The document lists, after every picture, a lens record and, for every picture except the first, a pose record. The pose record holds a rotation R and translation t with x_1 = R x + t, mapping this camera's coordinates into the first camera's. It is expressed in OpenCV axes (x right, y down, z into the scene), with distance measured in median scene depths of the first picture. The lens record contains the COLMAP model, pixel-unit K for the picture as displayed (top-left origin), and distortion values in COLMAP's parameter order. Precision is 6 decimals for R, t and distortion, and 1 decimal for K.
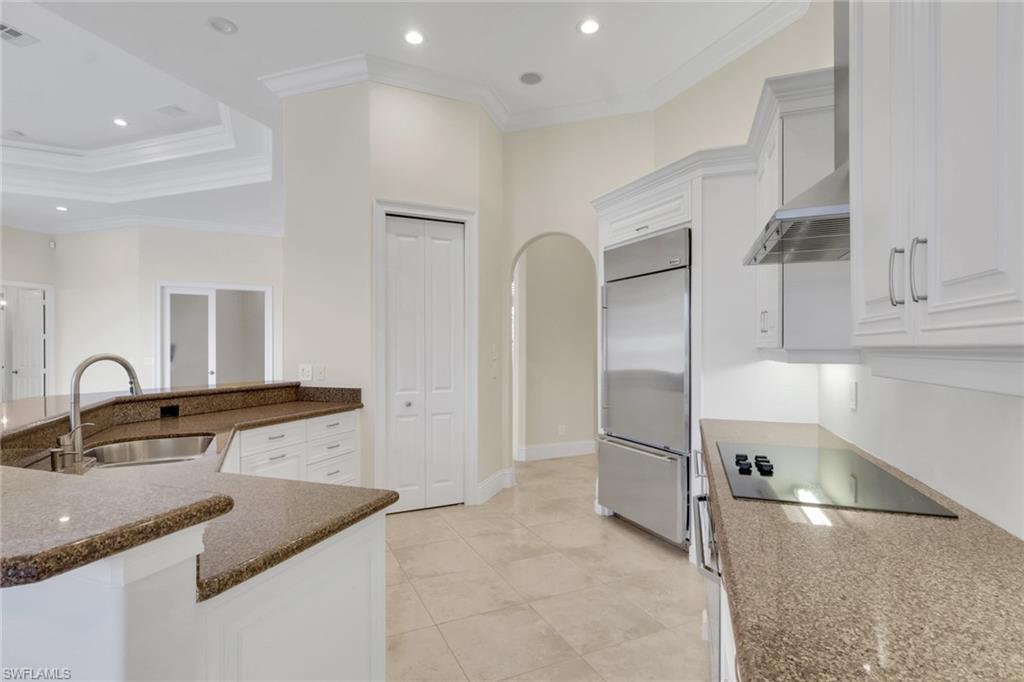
lens RADIAL K [[505.4, 0, 513.5], [0, 505.4, 346.1], [0, 0, 1]] dist [0.003221, 0.000390]
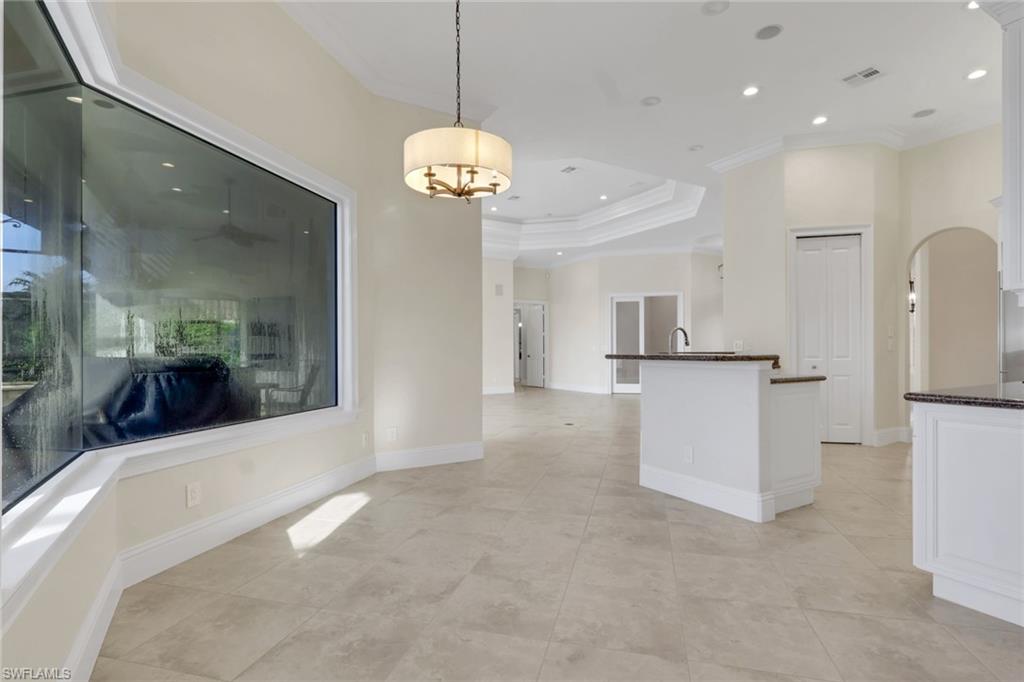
lens RADIAL K [[505.4, 0, 512.2], [0, 505.4, 348.8], [0, 0, 1]] dist [0.003221, 0.000390]
pose [[0.765987, -0.003611, -0.642846, 0.054072], [0.007919, 0.999961, 0.003818, 0.045987], [0.642807, -0.008015, 0.765986, -0.593620]]
